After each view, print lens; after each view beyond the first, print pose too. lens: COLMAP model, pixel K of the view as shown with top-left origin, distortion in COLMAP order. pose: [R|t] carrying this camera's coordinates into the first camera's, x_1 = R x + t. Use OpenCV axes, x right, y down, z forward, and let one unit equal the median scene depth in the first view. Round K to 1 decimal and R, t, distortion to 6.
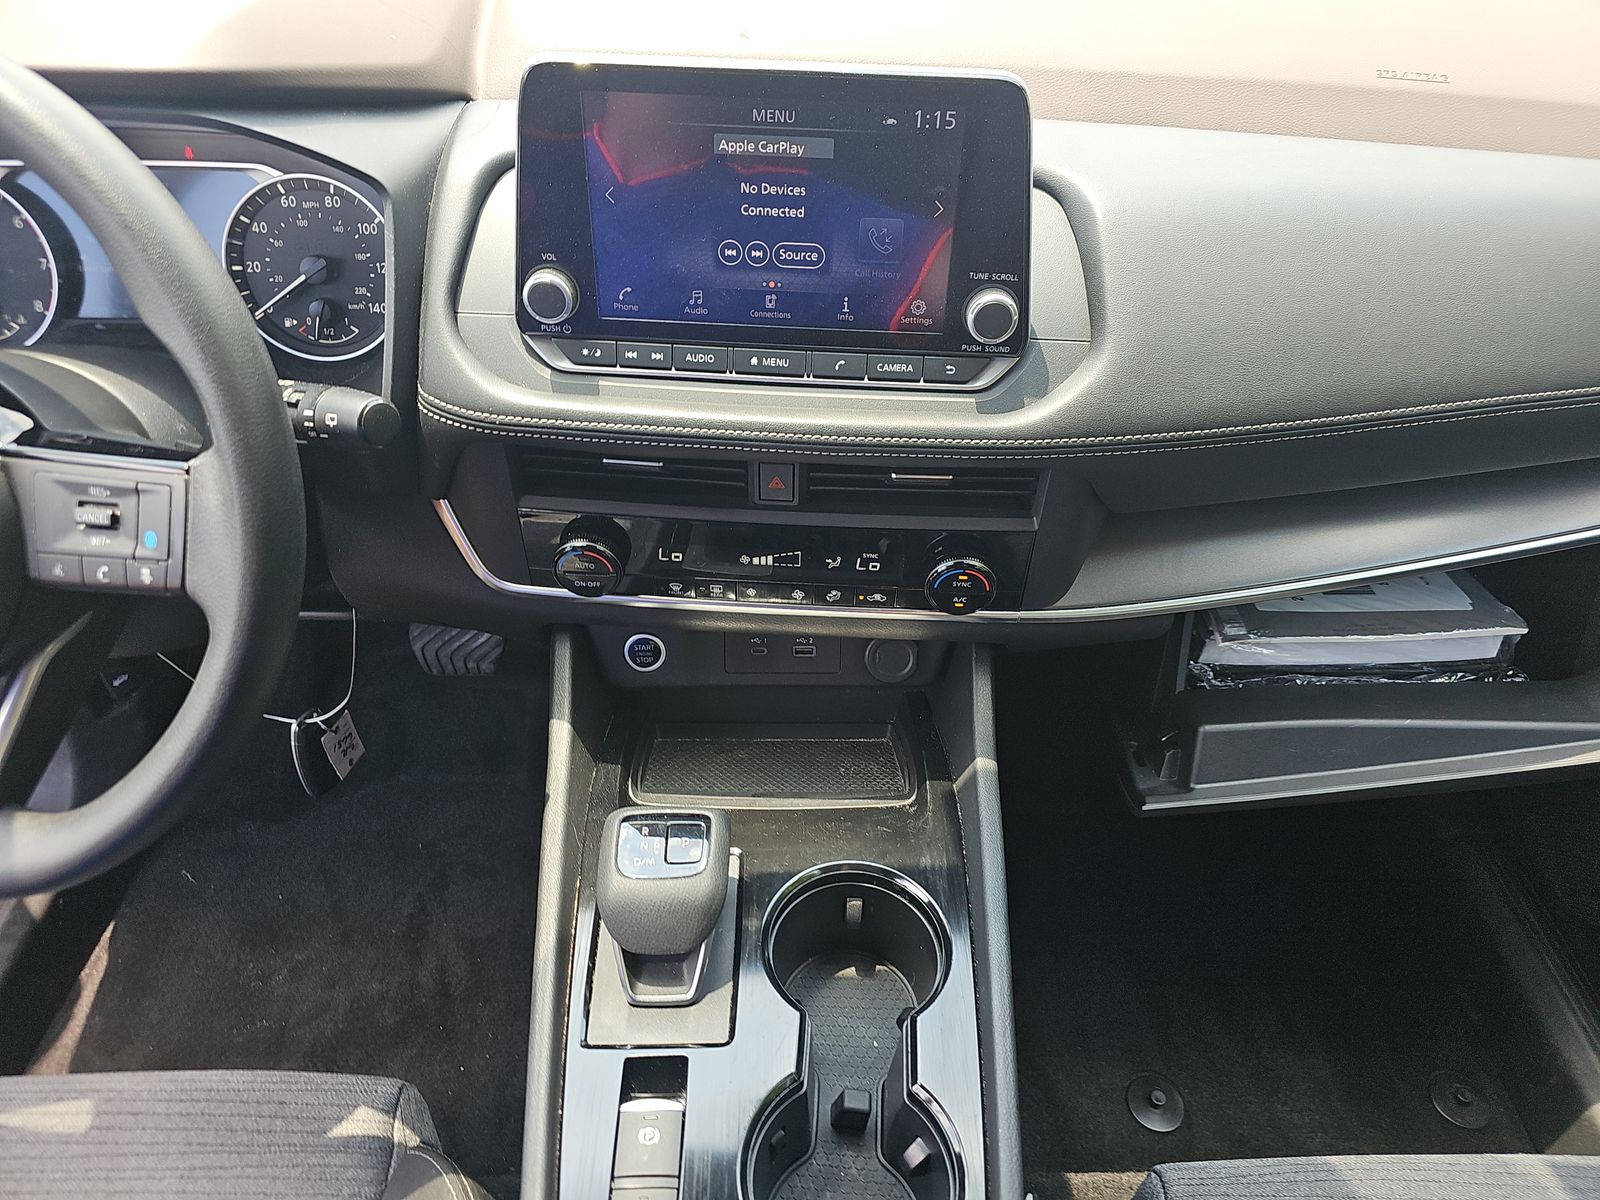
lens RADIAL K [[1095.6, 0, 800.2], [0, 1095.6, 629.8], [0, 0, 1]] dist [0.063844, -0.054113]
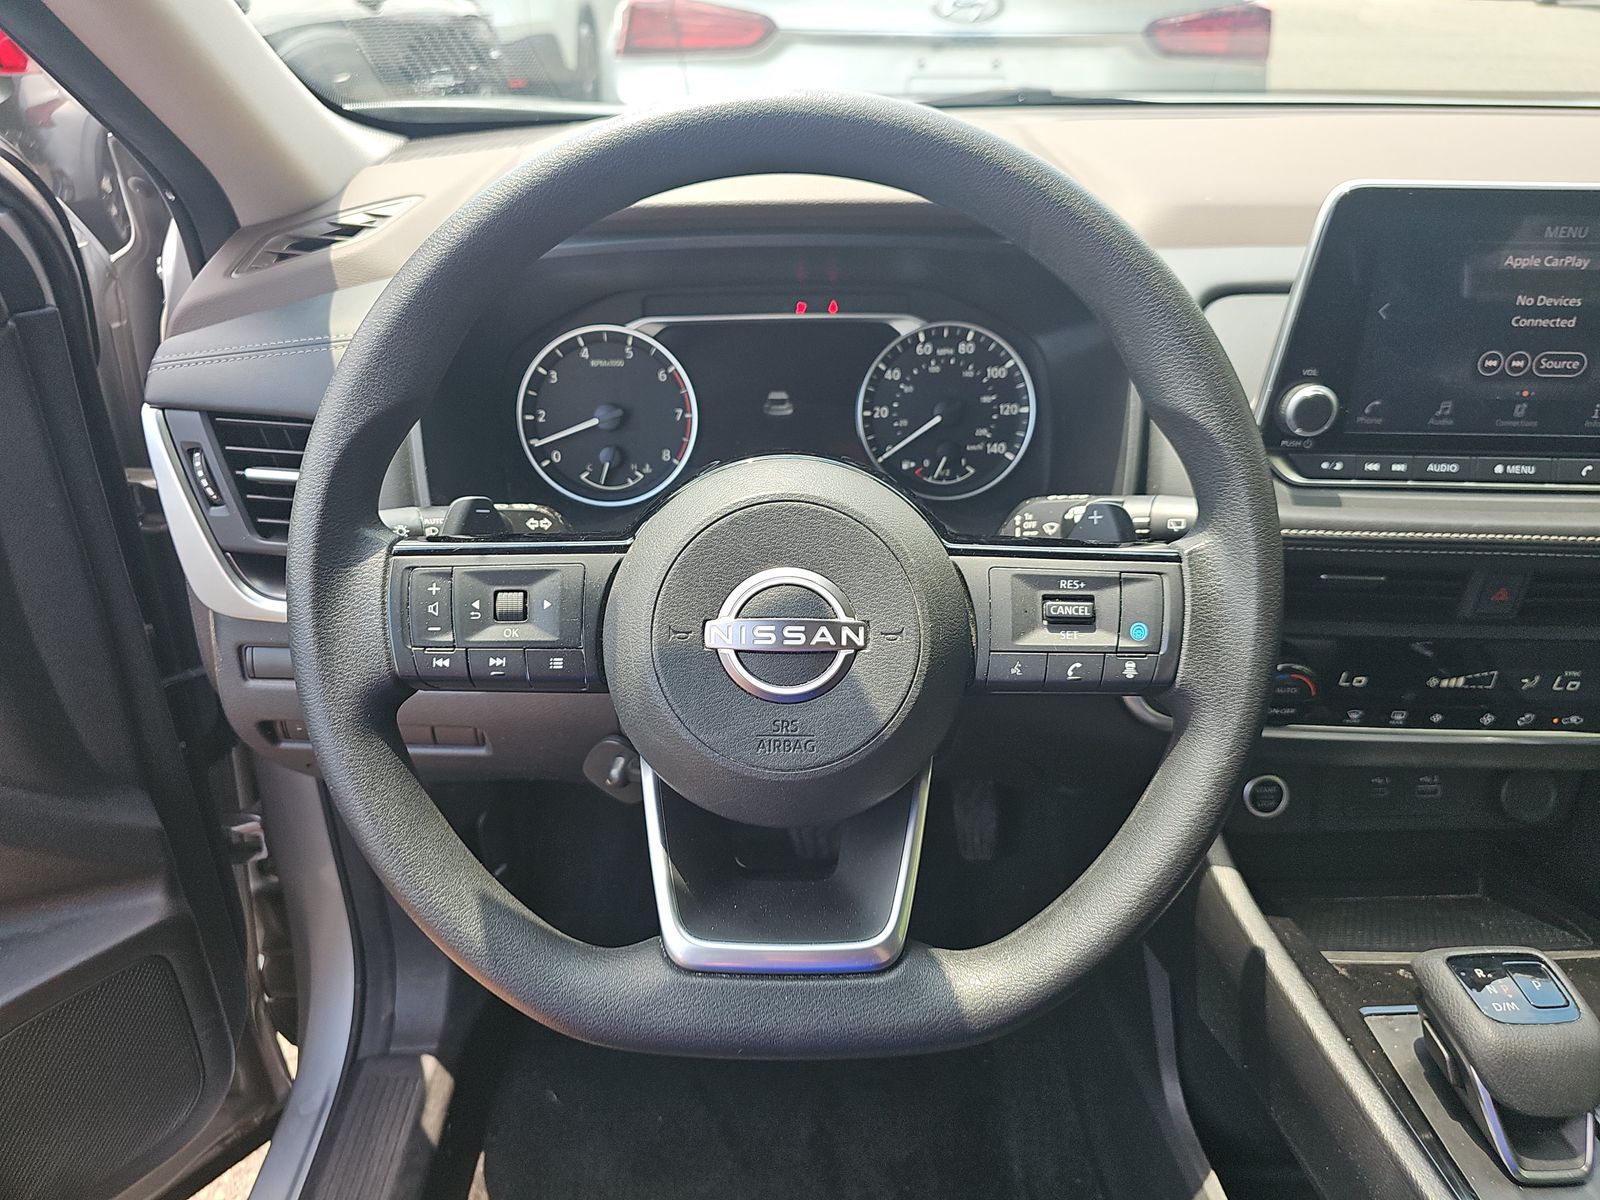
lens RADIAL K [[1128.8, 0, 800.0], [0, 1128.8, 600.0], [0, 0, 1]] dist [0.004735, 0.001203]
pose [[0.999537, -0.025329, 0.016874, -0.683972], [0.028441, 0.974722, -0.221604, 0.075103], [-0.010834, 0.221981, 0.974991, 0.048657]]
